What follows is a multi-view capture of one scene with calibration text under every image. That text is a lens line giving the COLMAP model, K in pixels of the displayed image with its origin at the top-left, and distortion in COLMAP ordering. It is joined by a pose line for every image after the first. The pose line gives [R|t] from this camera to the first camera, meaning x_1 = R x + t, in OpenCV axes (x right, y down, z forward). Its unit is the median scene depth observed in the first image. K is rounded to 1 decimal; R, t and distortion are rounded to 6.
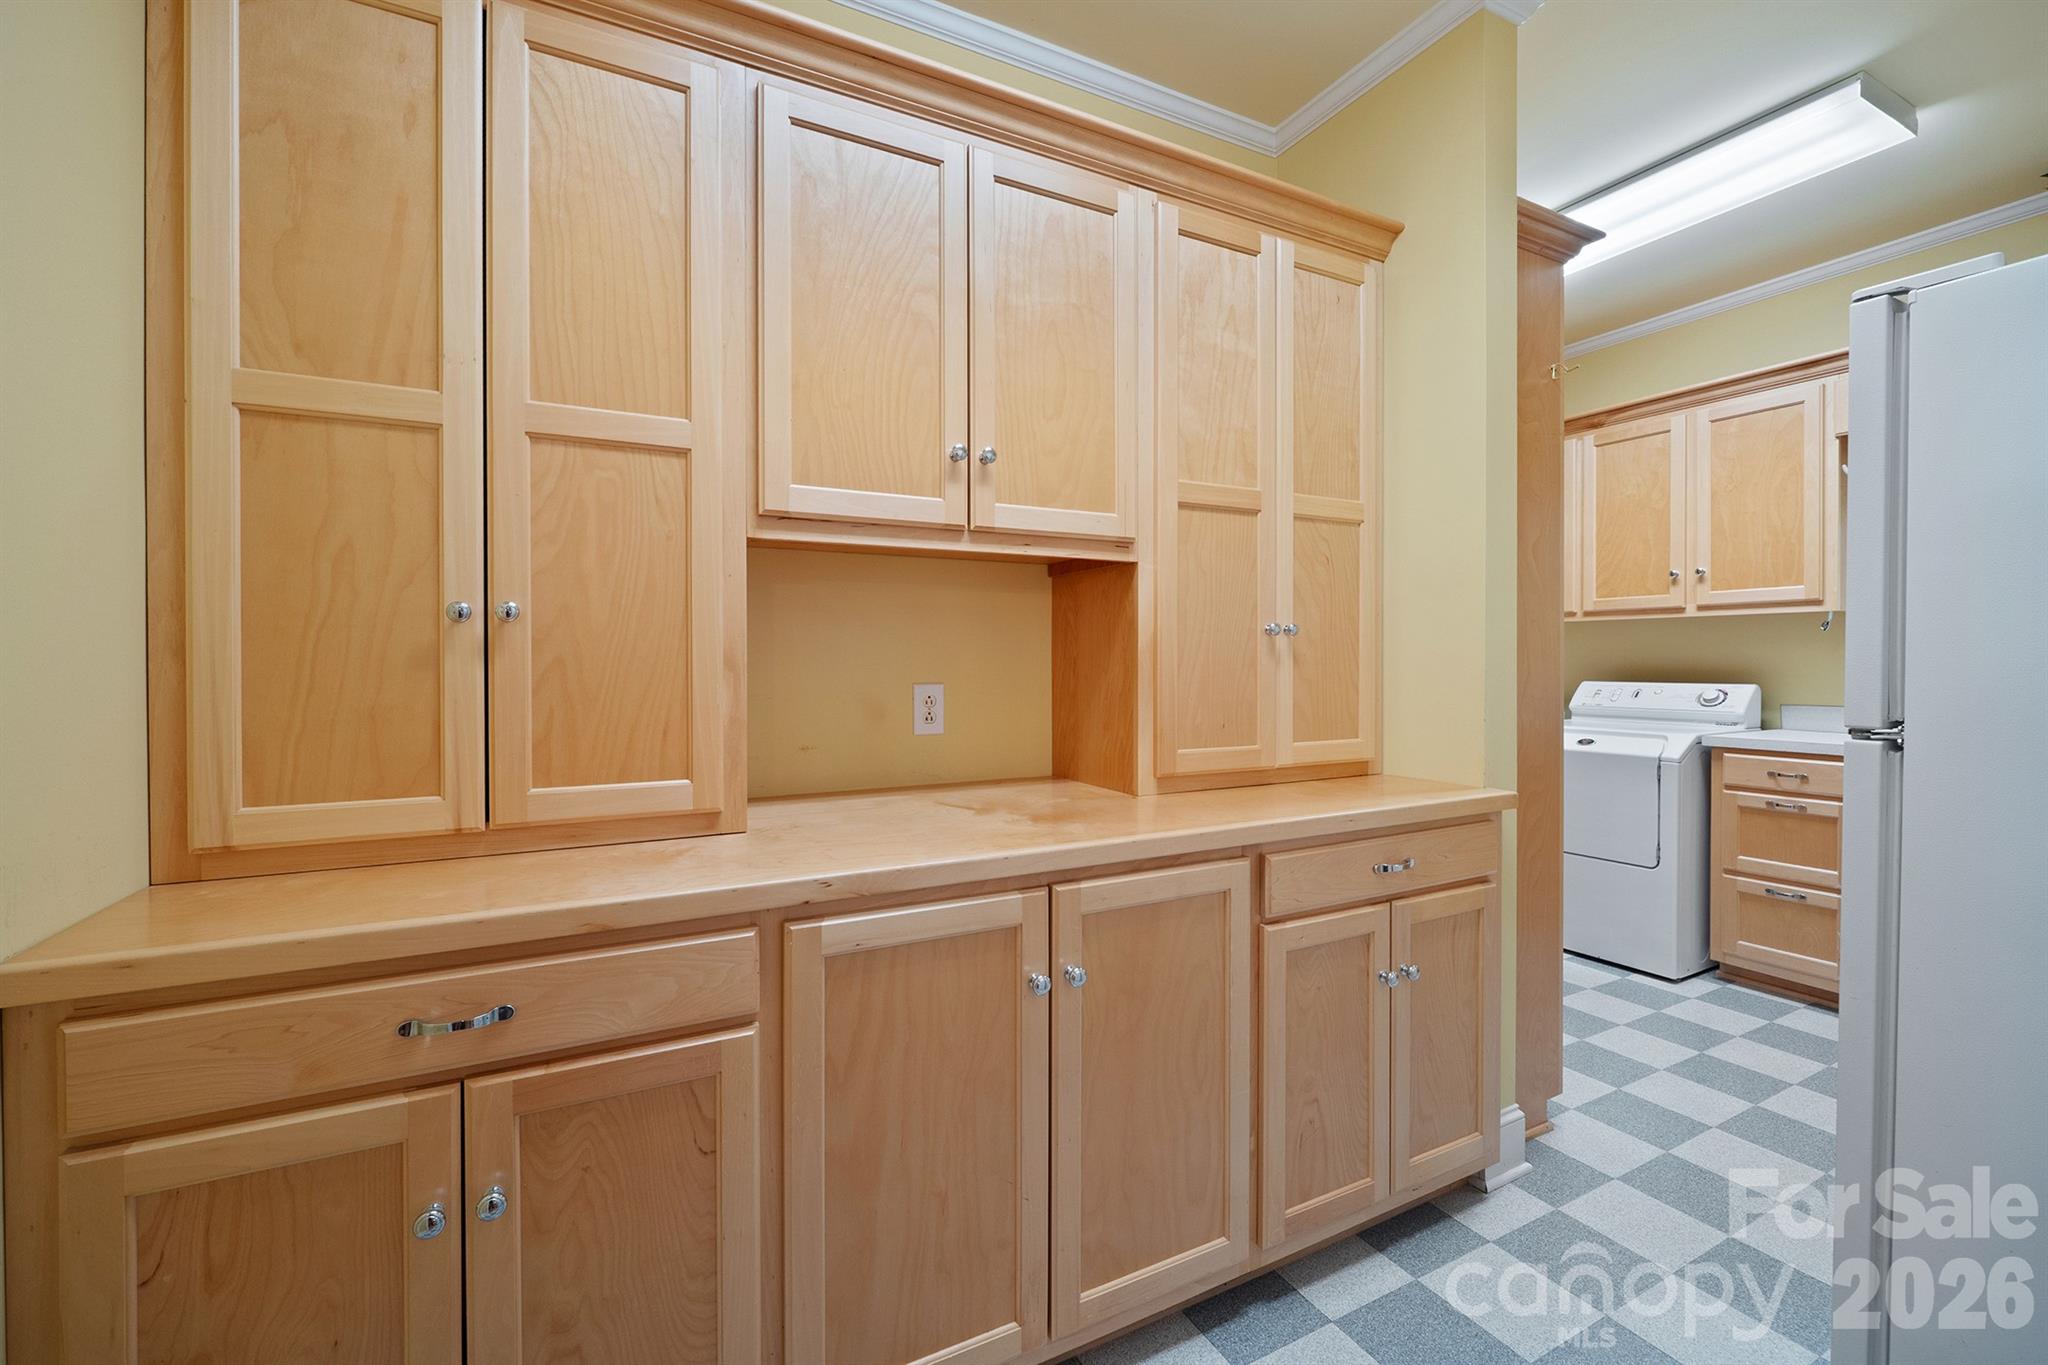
lens RADIAL K [[853.1, 0, 1027.8], [0, 853.1, 669.2], [0, 0, 1]] dist [-0.006238, -0.000017]
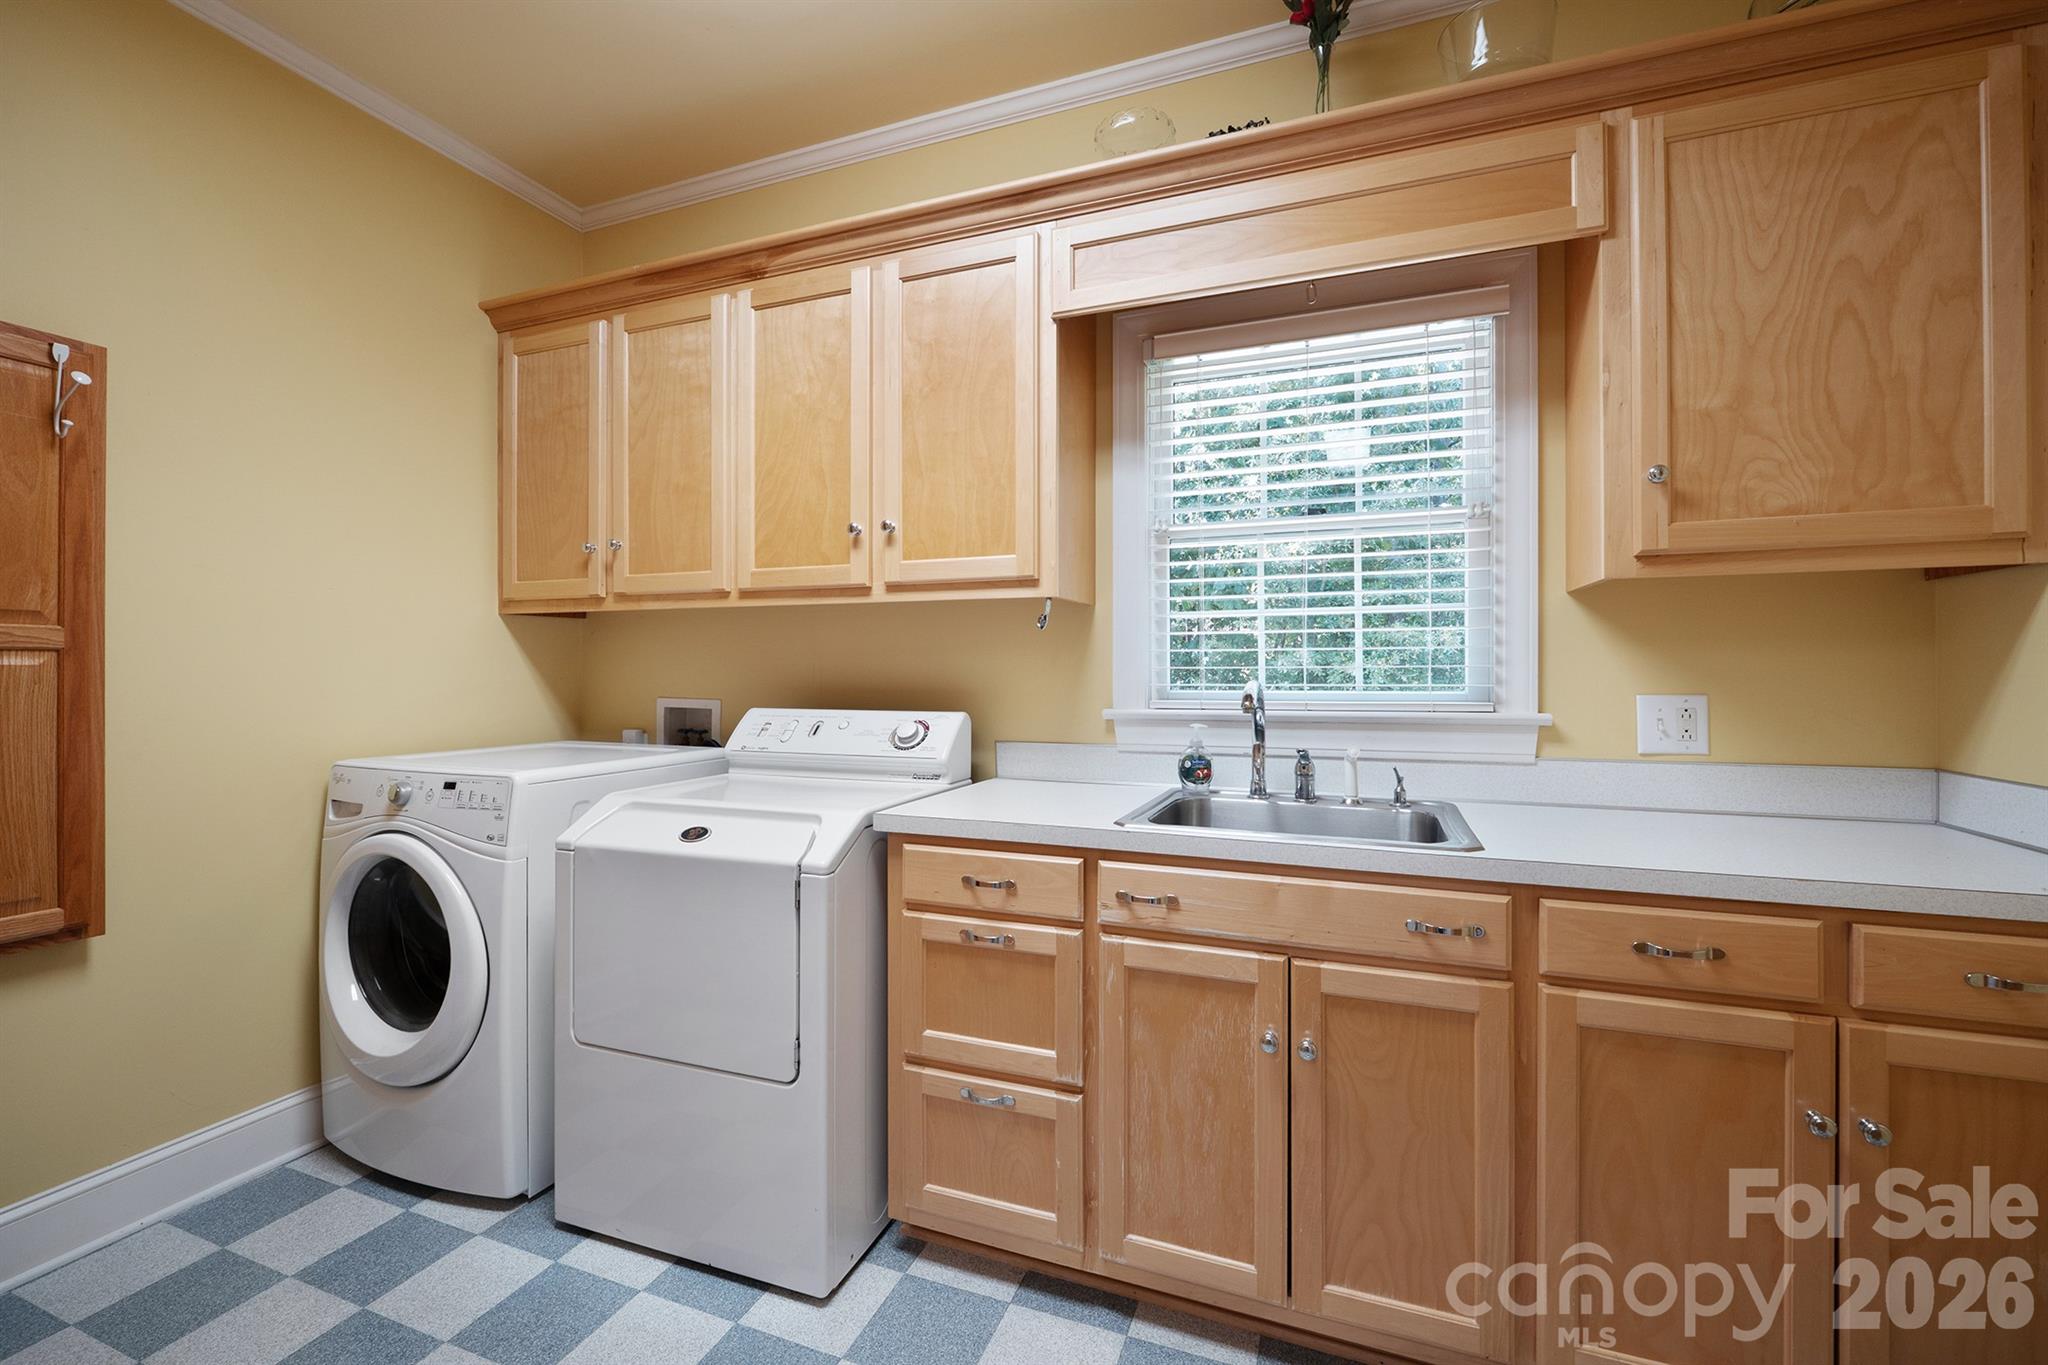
lens RADIAL K [[853.1, 0, 1027.8], [0, 853.1, 669.2], [0, 0, 1]] dist [-0.006238, -0.000017]
pose [[0.751793, 0.004640, 0.659383, 0.471987], [0.003965, 0.999925, -0.011556, -0.006730], [-0.659387, 0.011302, 0.751719, 0.486618]]
